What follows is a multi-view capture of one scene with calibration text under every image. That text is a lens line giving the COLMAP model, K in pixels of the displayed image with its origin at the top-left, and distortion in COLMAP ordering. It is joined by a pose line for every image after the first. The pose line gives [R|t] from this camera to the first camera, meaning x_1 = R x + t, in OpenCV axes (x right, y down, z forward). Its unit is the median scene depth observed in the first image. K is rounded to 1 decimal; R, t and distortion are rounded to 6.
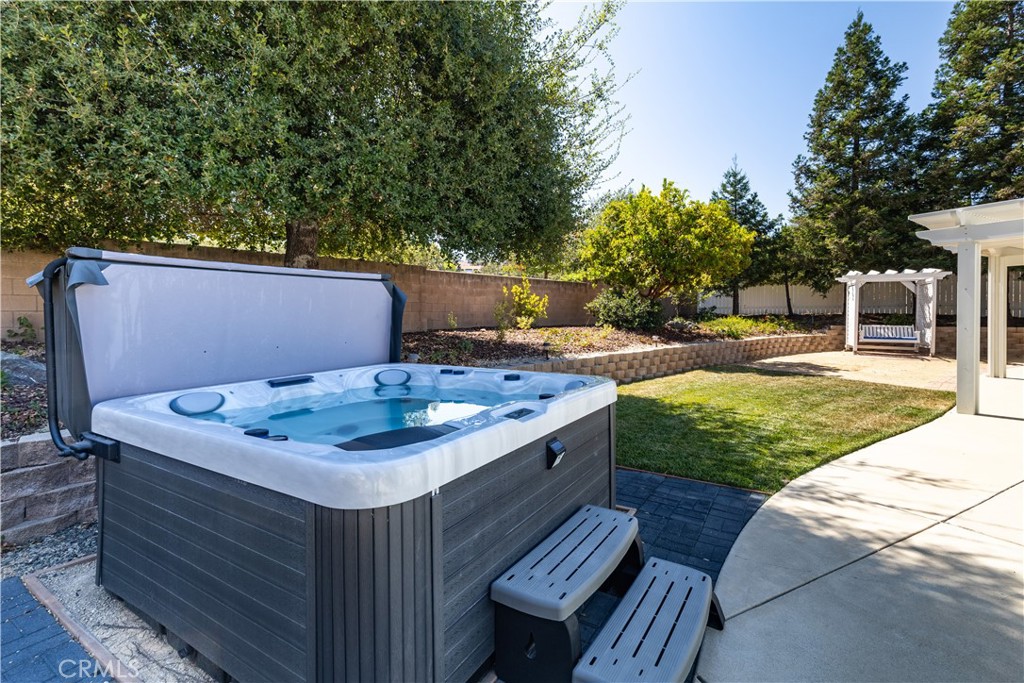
lens RADIAL K [[466.7, 0, 511.7], [0, 466.7, 318.0], [0, 0, 1]] dist [0.002847, -0.000081]
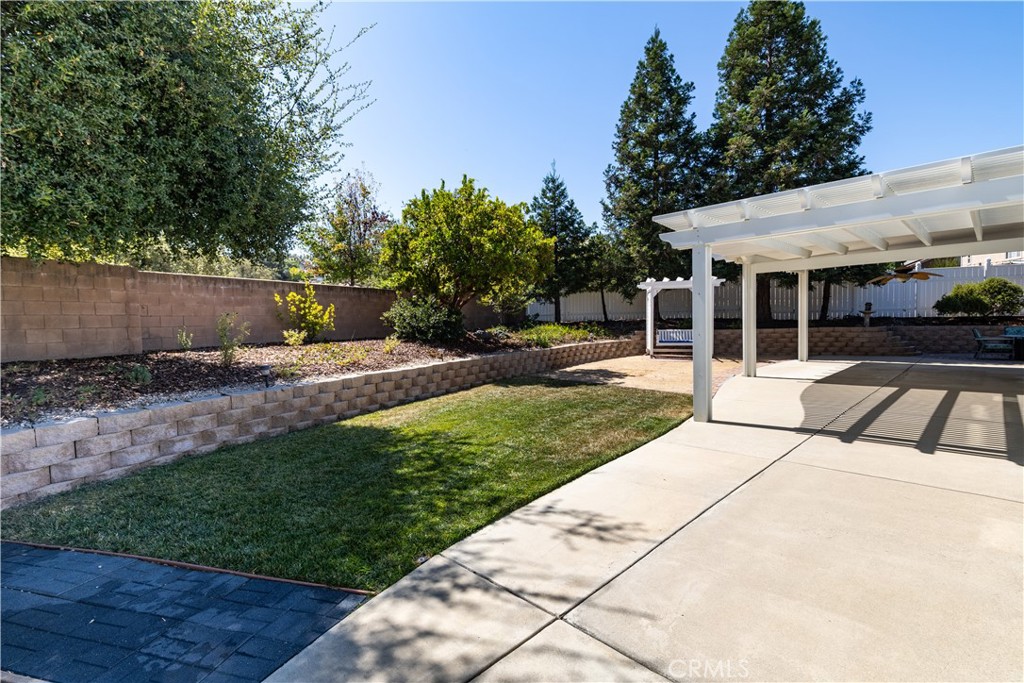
lens RADIAL K [[474.7, 0, 512.0], [0, 474.7, 341.5], [0, 0, 1]] dist [0.003000, 0.000219]
pose [[0.959001, -0.031286, 0.281669, 0.138319], [0.022628, 0.999168, 0.033939, -0.002352], [-0.282497, -0.026173, 0.958911, 0.070685]]
